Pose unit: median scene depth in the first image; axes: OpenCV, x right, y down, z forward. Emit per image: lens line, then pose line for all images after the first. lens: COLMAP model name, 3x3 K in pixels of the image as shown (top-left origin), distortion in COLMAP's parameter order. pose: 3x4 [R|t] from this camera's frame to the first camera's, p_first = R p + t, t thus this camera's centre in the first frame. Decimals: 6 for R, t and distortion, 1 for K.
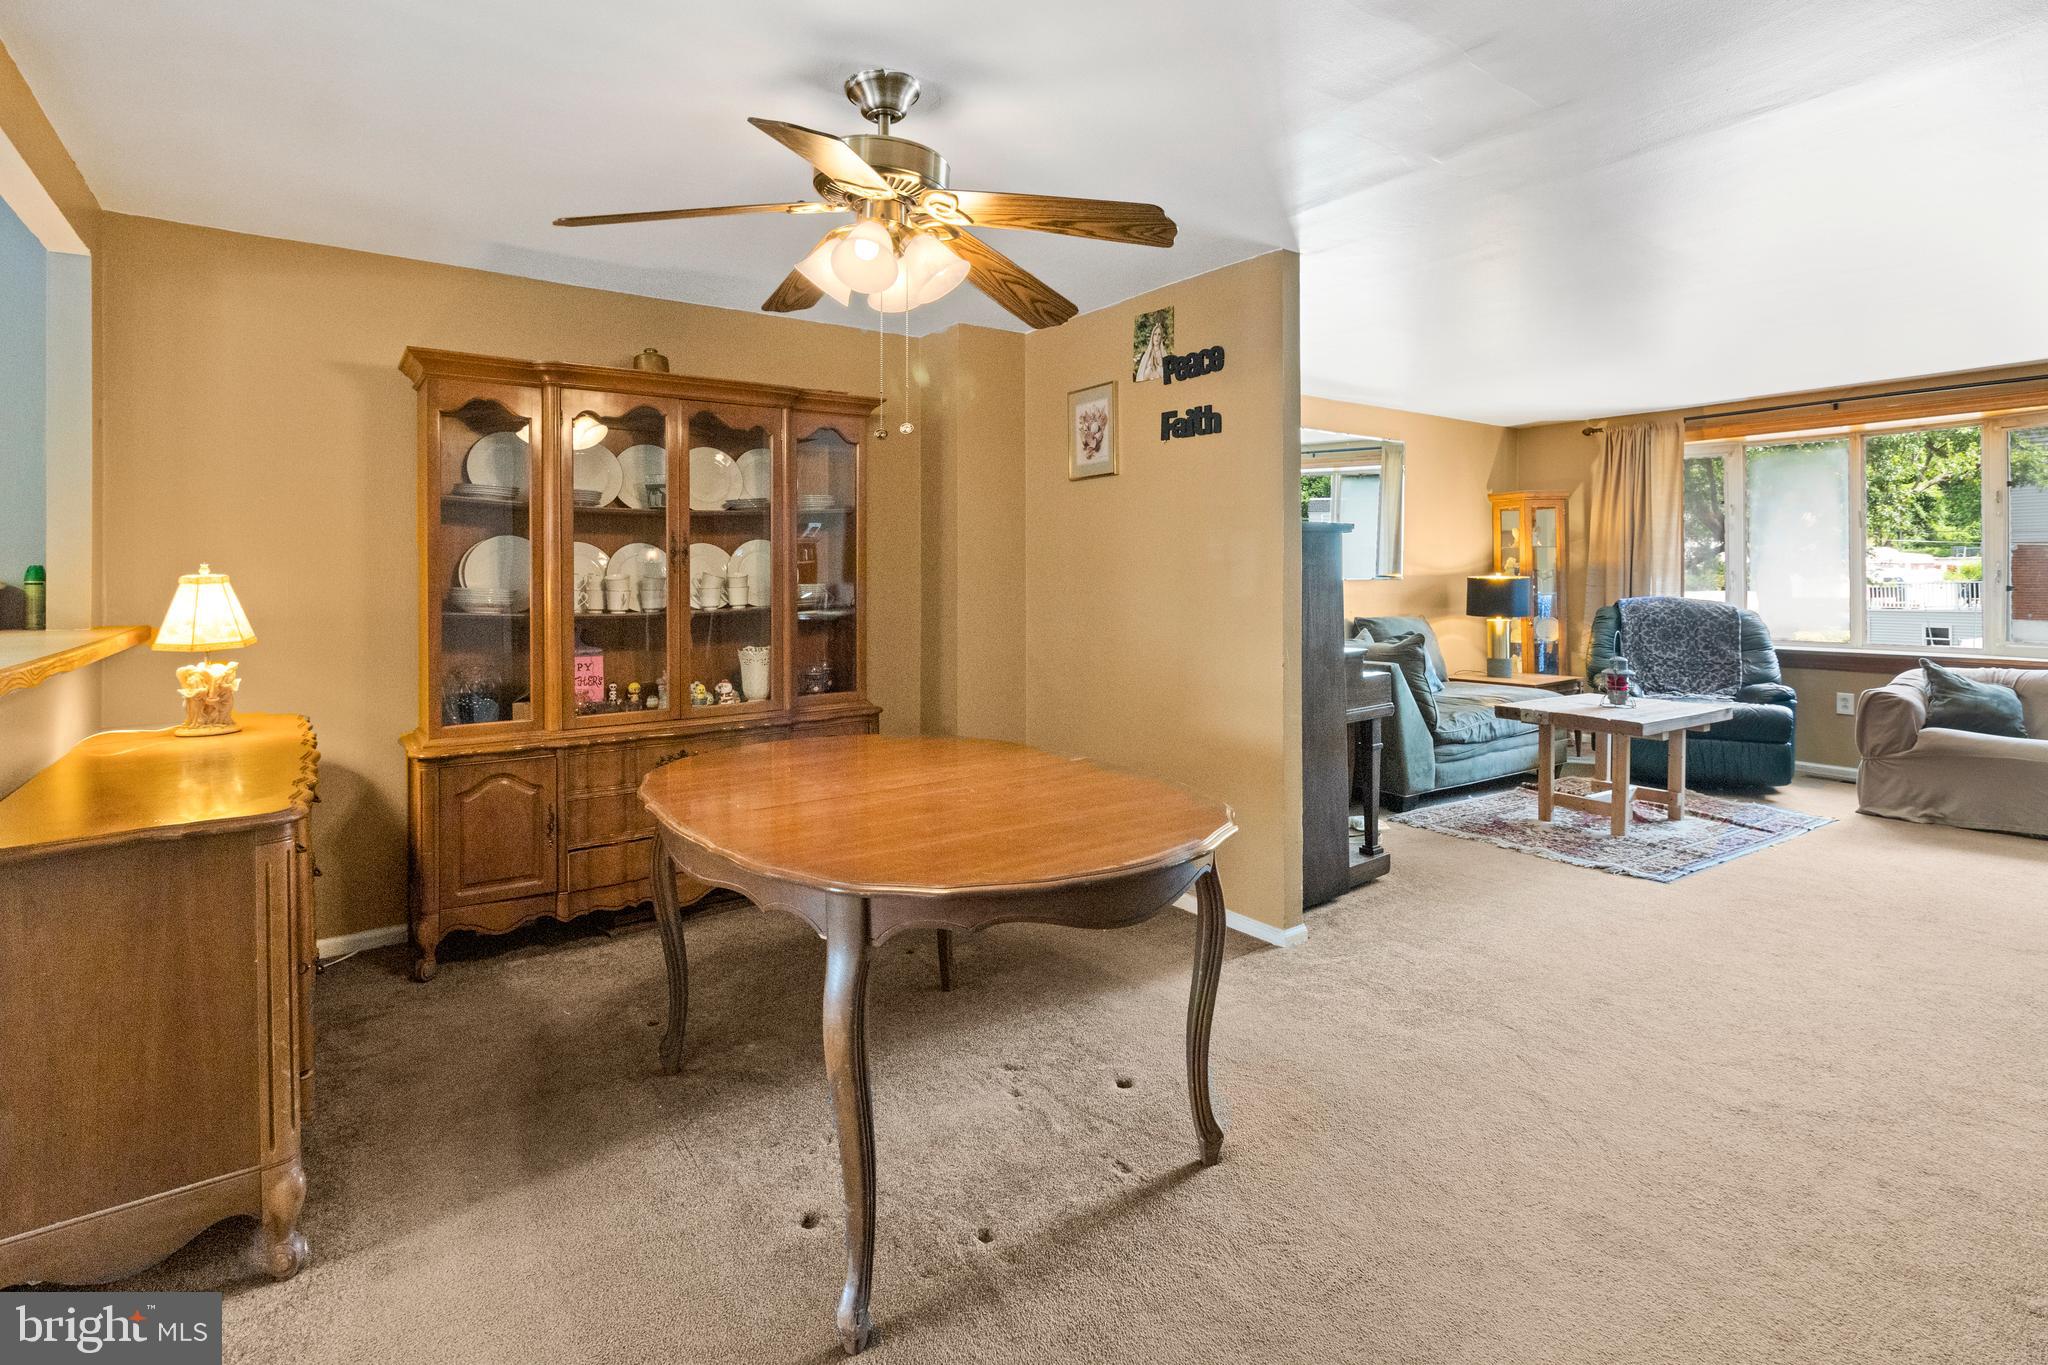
lens RADIAL K [[966.4, 0, 1022.4], [0, 966.4, 579.7], [0, 0, 1]] dist [0.002854, 0.000437]
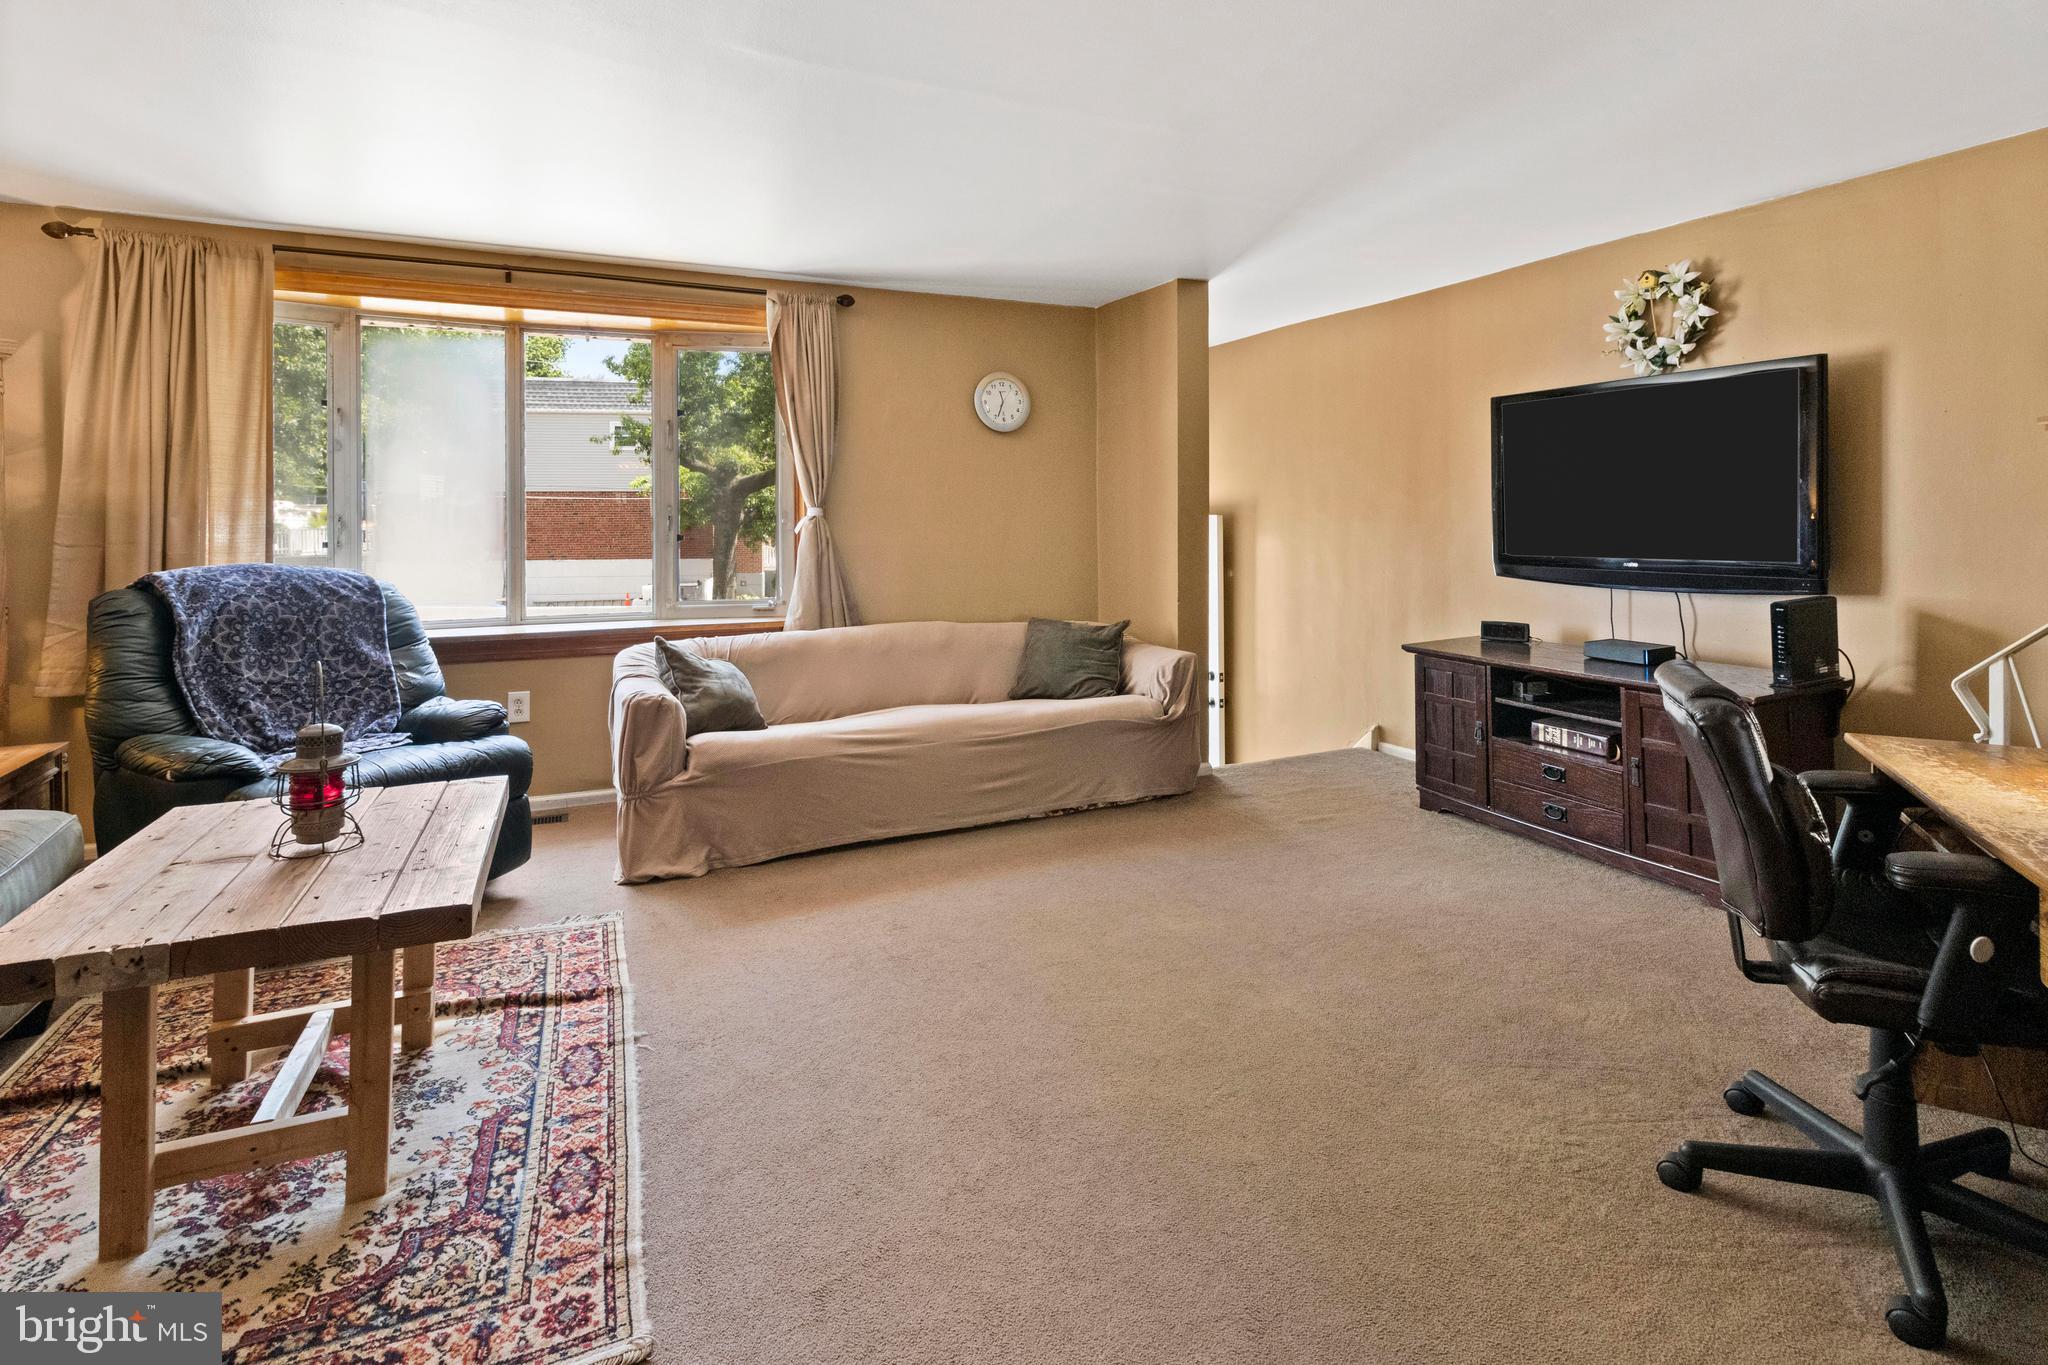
lens RADIAL K [[984.1, 0, 1028.6], [0, 984.1, 516.6], [0, 0, 1]] dist [-0.001107, -0.000410]
pose [[0.160727, 0.000417, 0.986999, 0.195927], [0.009442, 0.999954, -0.001960, -0.004143], [-0.986954, 0.009634, 0.160716, 0.489224]]
